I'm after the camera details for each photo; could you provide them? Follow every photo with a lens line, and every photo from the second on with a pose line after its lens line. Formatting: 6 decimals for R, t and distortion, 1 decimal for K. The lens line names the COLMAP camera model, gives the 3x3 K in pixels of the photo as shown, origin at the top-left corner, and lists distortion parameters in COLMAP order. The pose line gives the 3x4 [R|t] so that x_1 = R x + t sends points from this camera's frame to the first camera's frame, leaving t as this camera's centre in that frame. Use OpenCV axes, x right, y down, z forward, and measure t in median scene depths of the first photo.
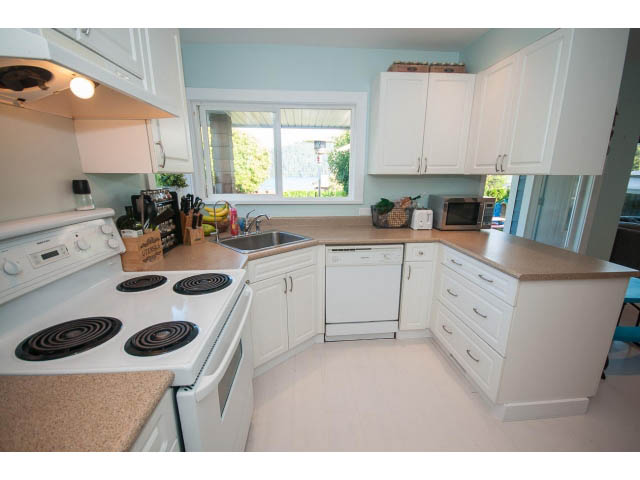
lens RADIAL K [[278.5, 0, 321.9], [0, 278.5, 243.0], [0, 0, 1]] dist [-0.001464, -0.002051]
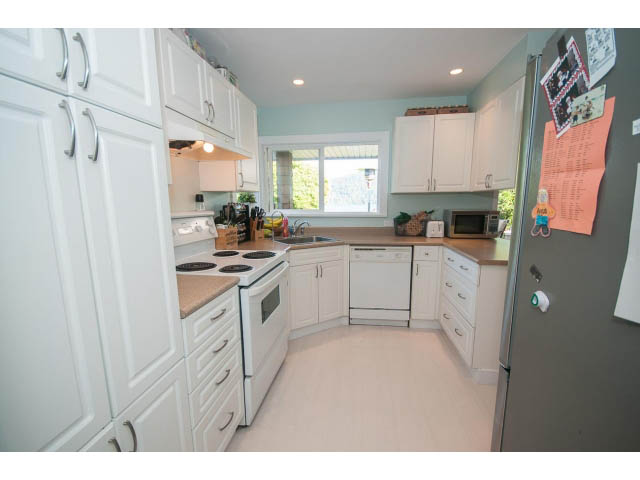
lens RADIAL K [[278.5, 0, 323.2], [0, 278.5, 238.7], [0, 0, 1]] dist [-0.001464, -0.002051]
pose [[0.976276, 0.019512, -0.215651, 0.164727], [-0.042665, 0.993742, -0.103235, 0.112387], [0.212287, 0.109987, 0.970998, -0.294766]]
